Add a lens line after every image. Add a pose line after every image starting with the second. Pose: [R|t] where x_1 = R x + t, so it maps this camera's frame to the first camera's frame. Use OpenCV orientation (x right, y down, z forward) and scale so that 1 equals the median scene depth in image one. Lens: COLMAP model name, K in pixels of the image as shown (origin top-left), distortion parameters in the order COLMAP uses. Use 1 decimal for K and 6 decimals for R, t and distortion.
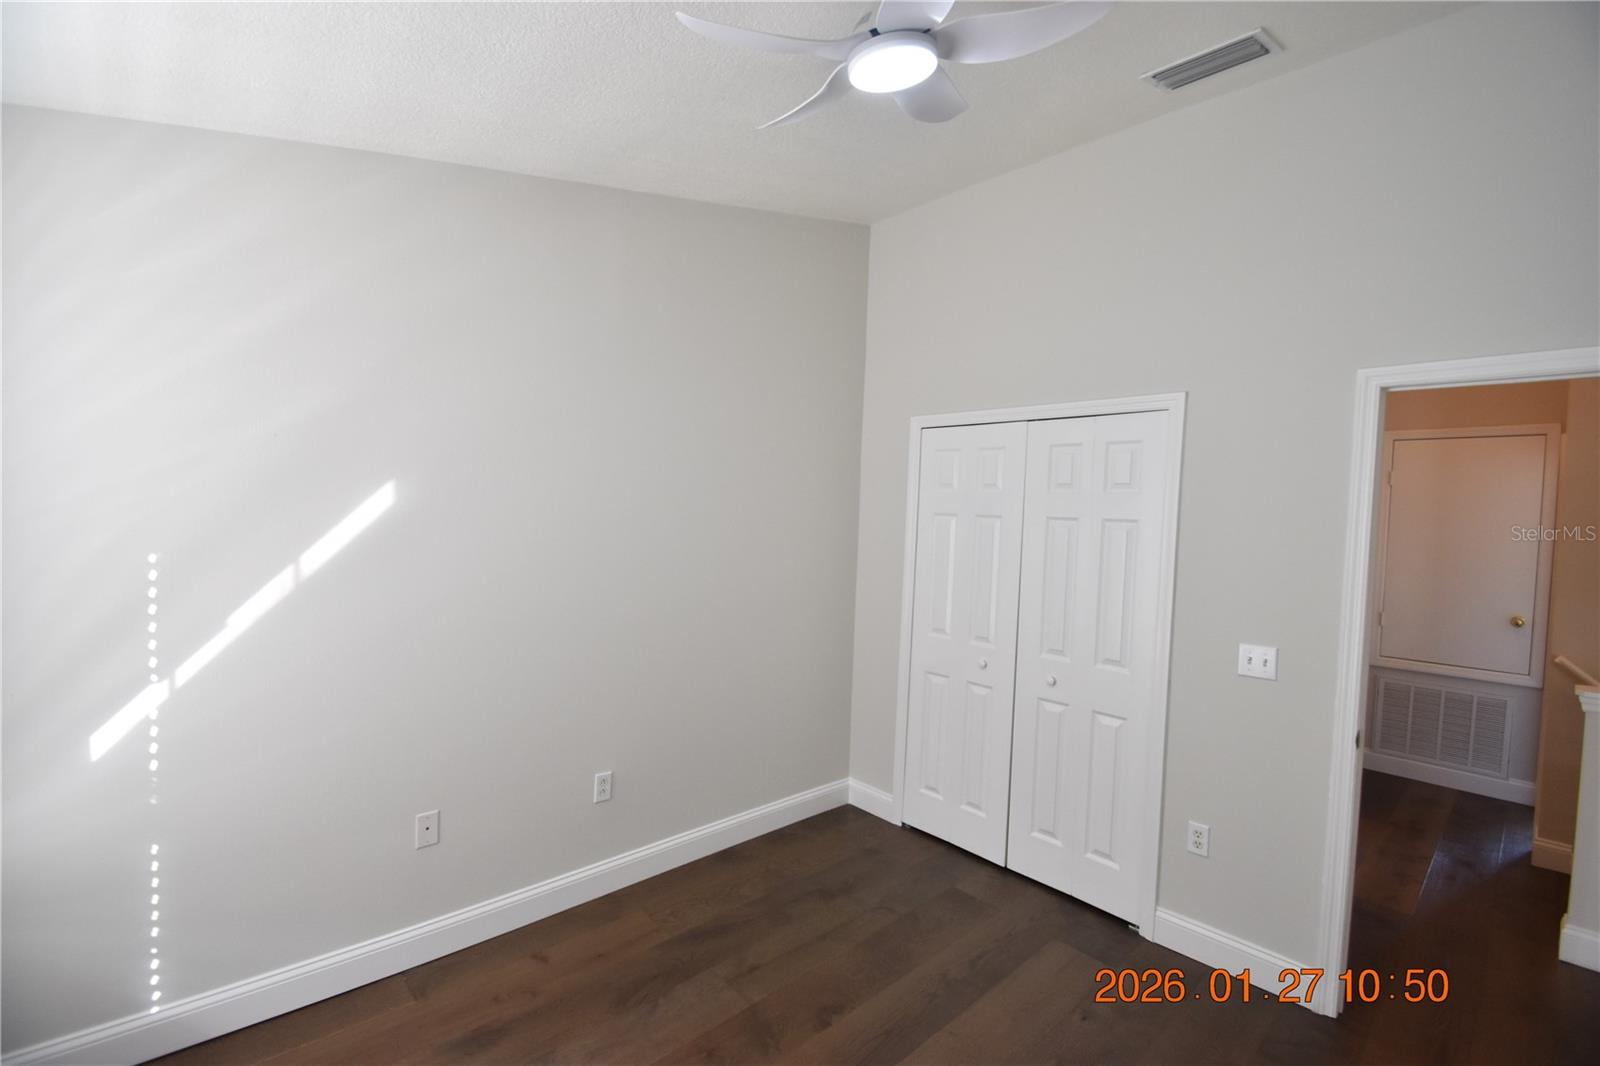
lens RADIAL K [[700.7, 0, 788.9], [0, 700.7, 531.0], [0, 0, 1]] dist [-0.000732, -0.003808]
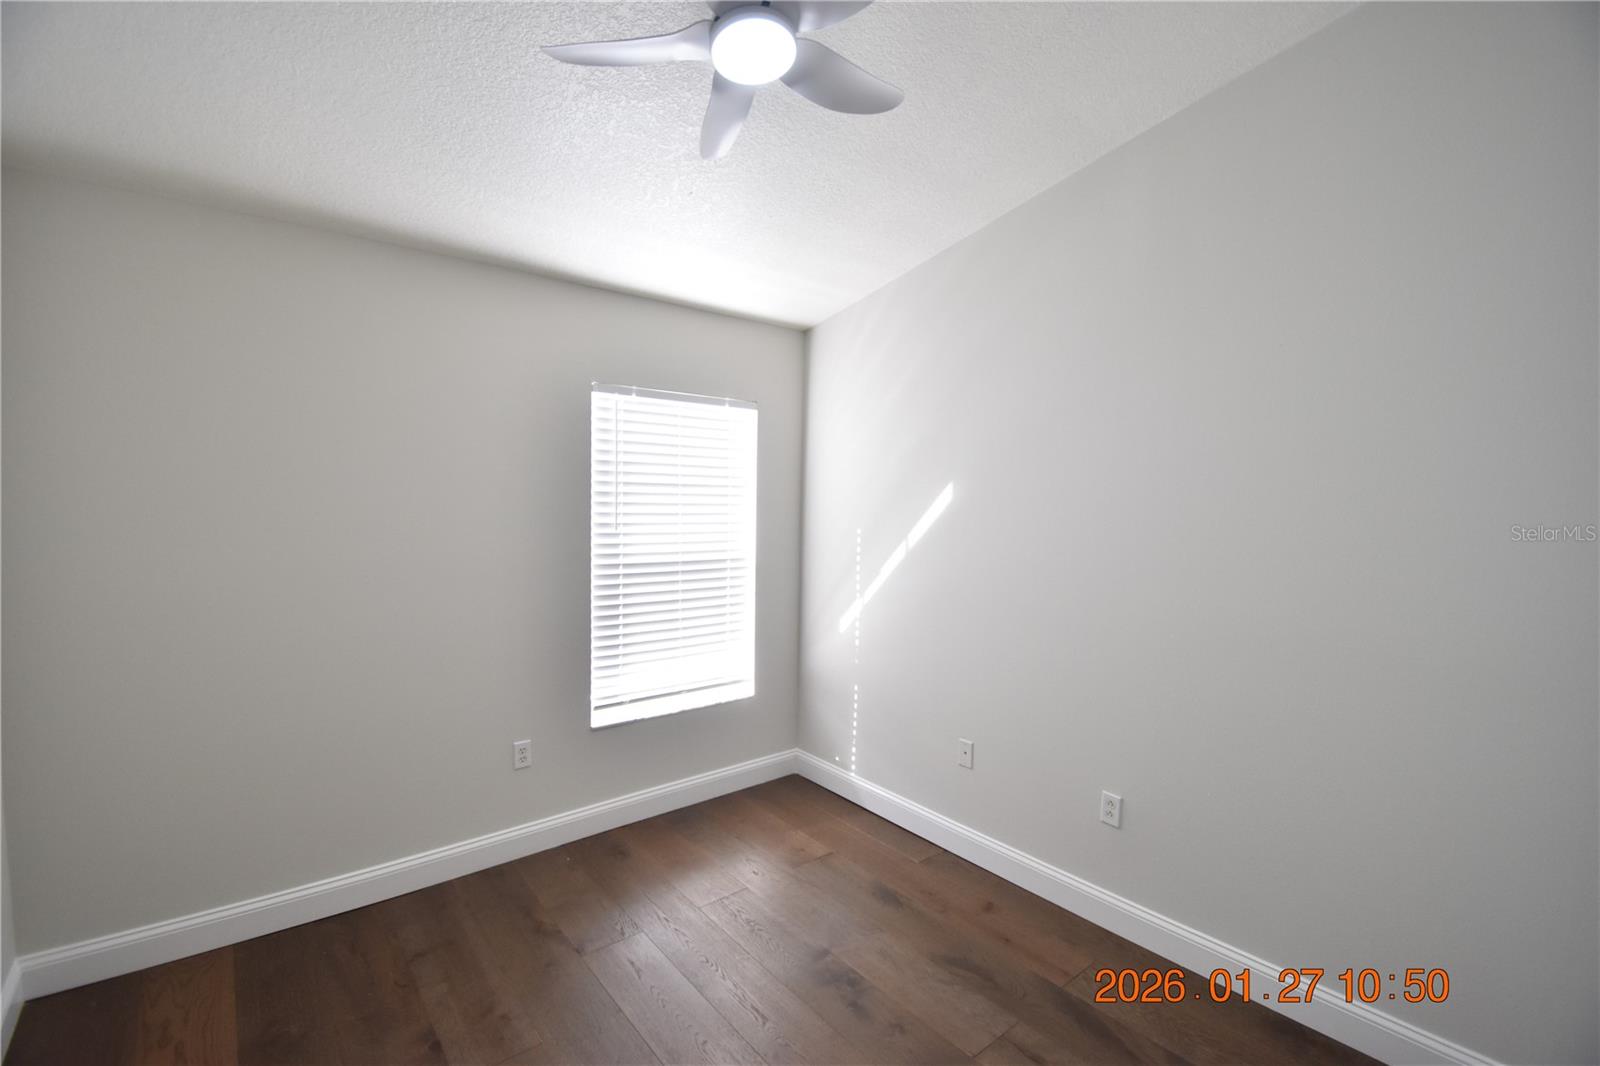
lens RADIAL K [[700.7, 0, 800.3], [0, 700.7, 528.0], [0, 0, 1]] dist [-0.000732, -0.003808]
pose [[-0.034557, 0.032268, -0.998882, 0.899186], [-0.025717, 0.999119, 0.033166, -0.024959], [0.999072, 0.026835, -0.033696, 0.865357]]
